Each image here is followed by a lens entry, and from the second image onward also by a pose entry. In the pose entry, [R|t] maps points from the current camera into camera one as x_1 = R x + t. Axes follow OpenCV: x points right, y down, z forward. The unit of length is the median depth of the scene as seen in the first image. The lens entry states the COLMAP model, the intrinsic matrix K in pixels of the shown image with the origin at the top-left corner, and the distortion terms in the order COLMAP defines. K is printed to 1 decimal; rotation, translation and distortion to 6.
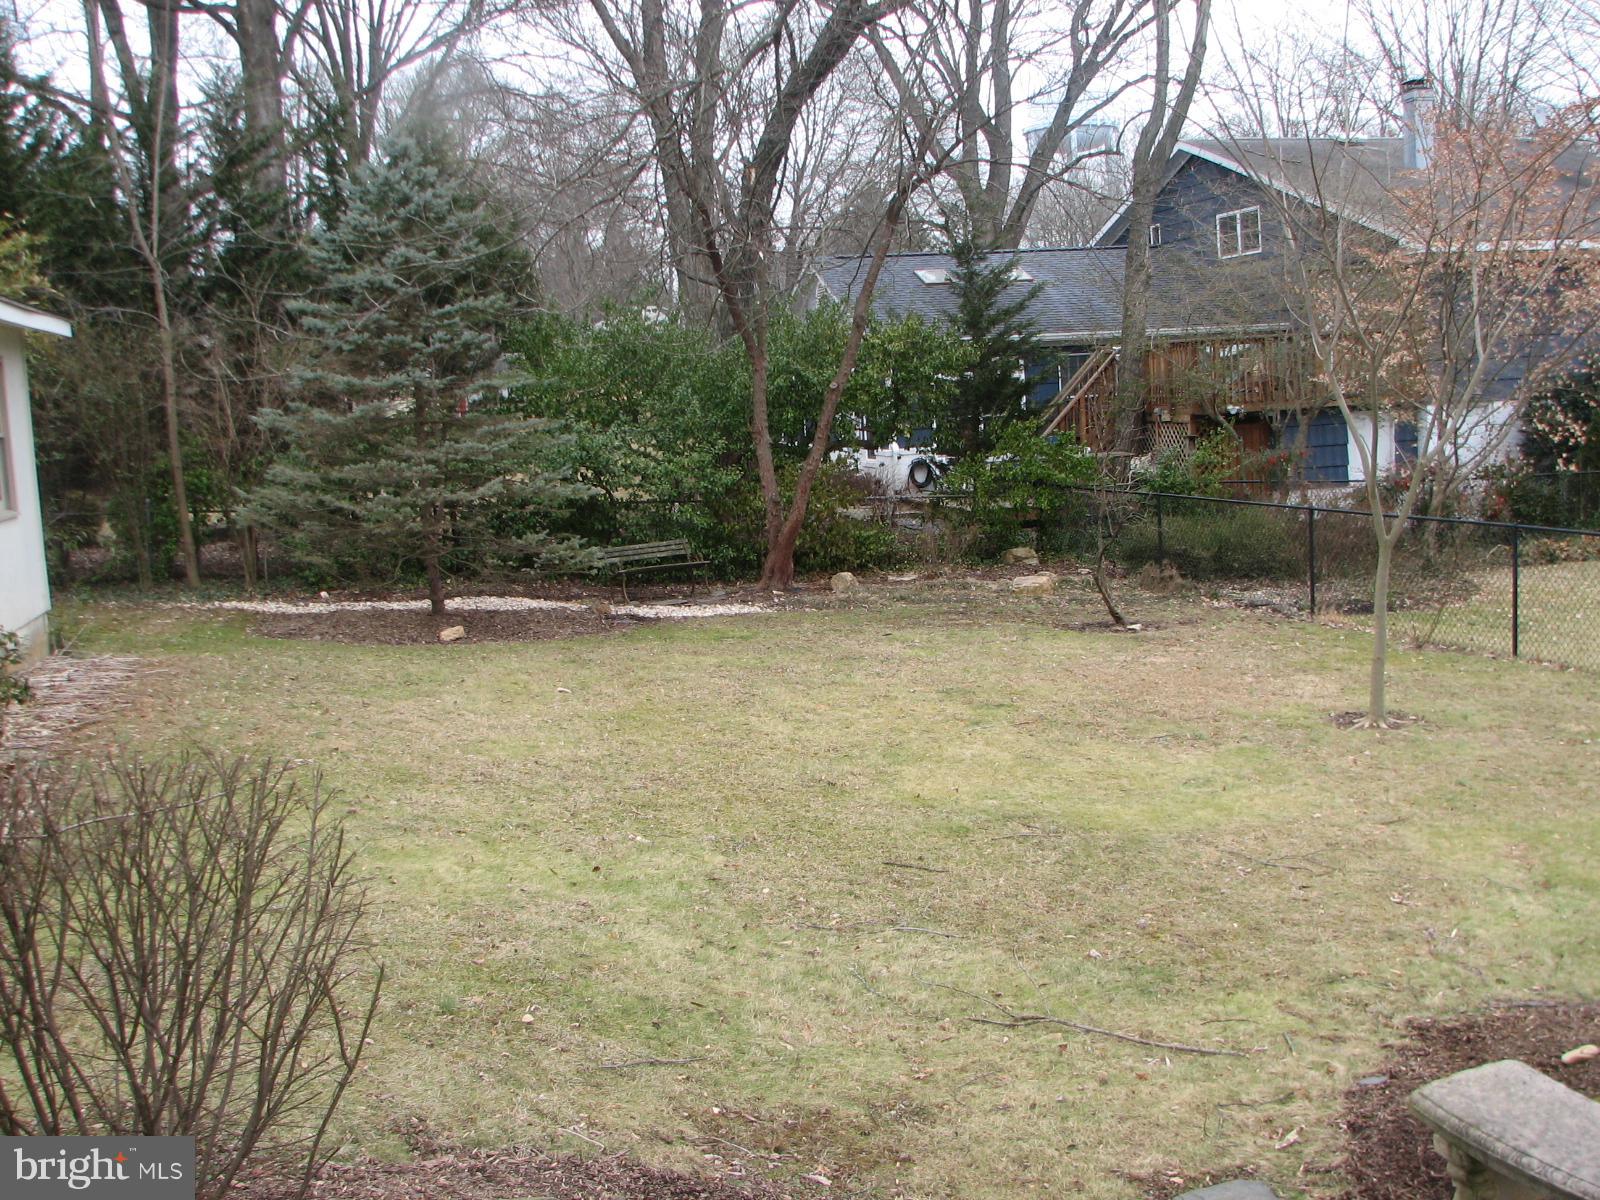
lens RADIAL K [[1734.7, 0, 800.8], [0, 1734.7, 606.5], [0, 0, 1]] dist [-0.138005, 0.000000]
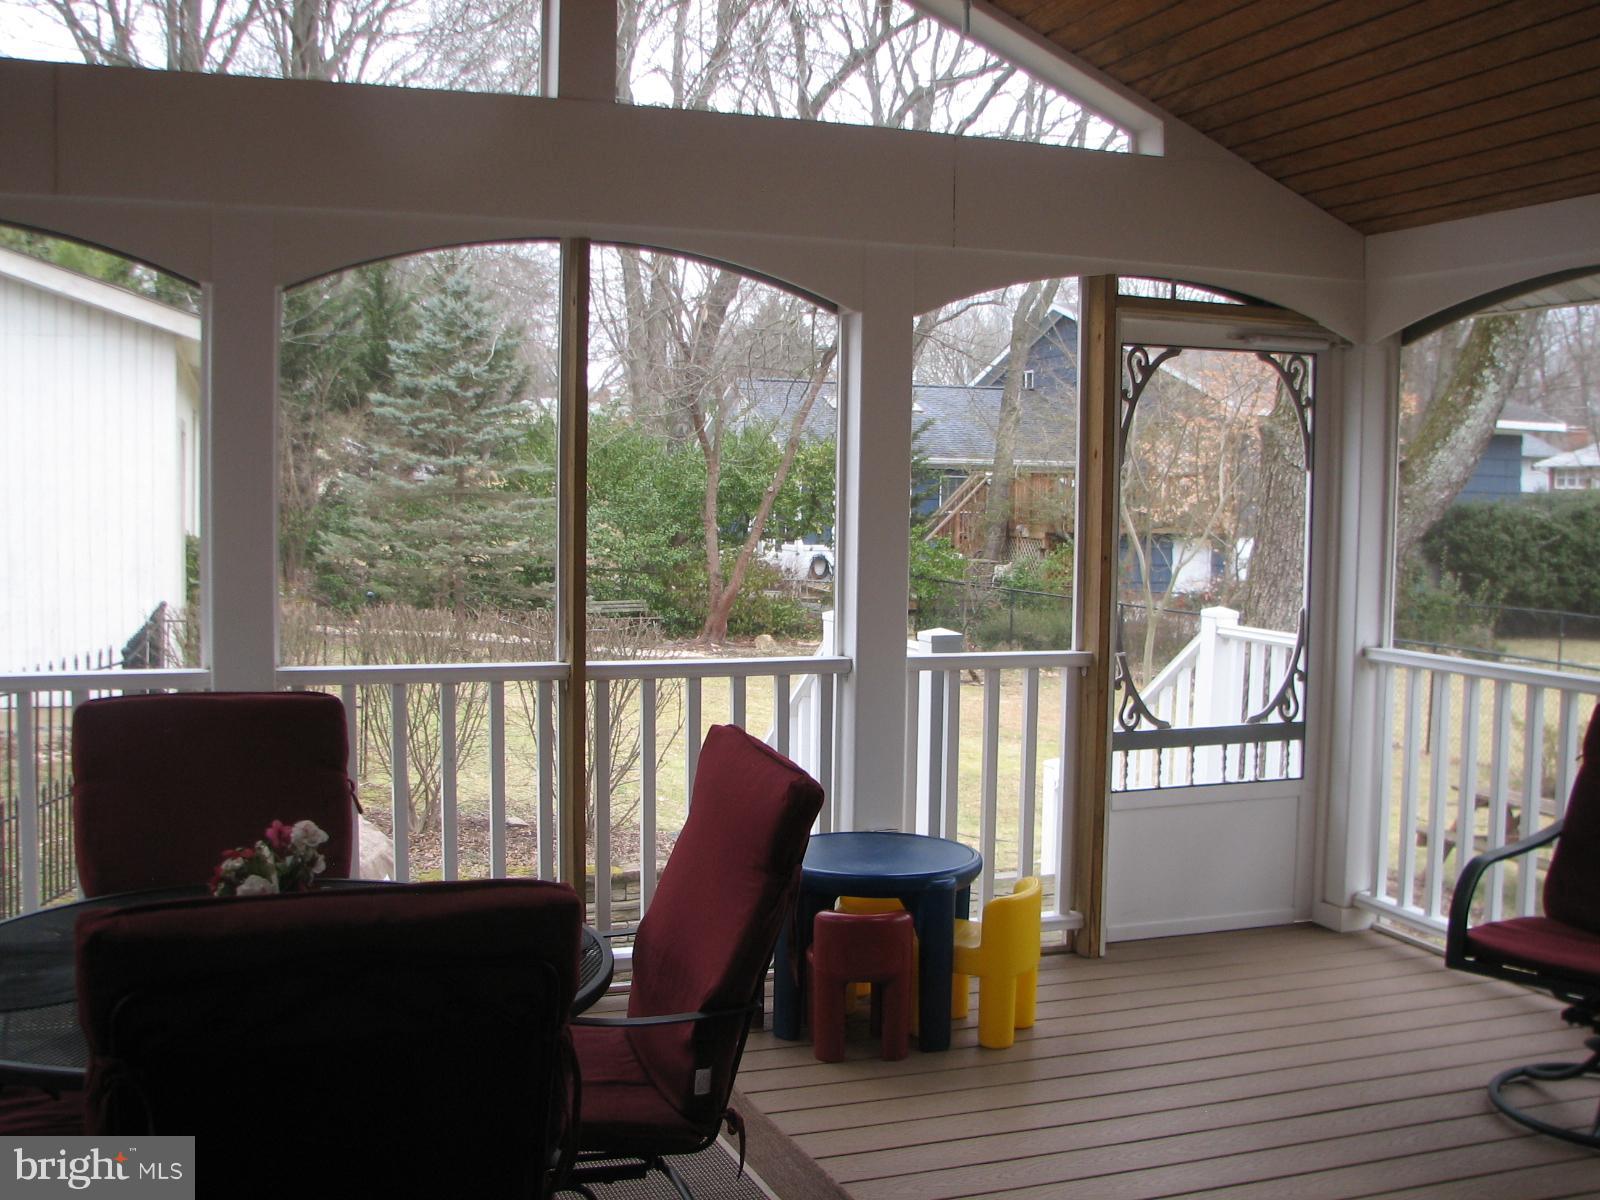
lens RADIAL K [[1734.7, 0, 799.5], [0, 1734.7, 596.7], [0, 0, 1]] dist [-0.138005, 0.000000]
pose [[0.994895, 0.069031, 0.073615, -0.042472], [-0.064113, 0.995678, -0.067195, 0.033868], [-0.077935, 0.062132, 0.995020, -0.253397]]
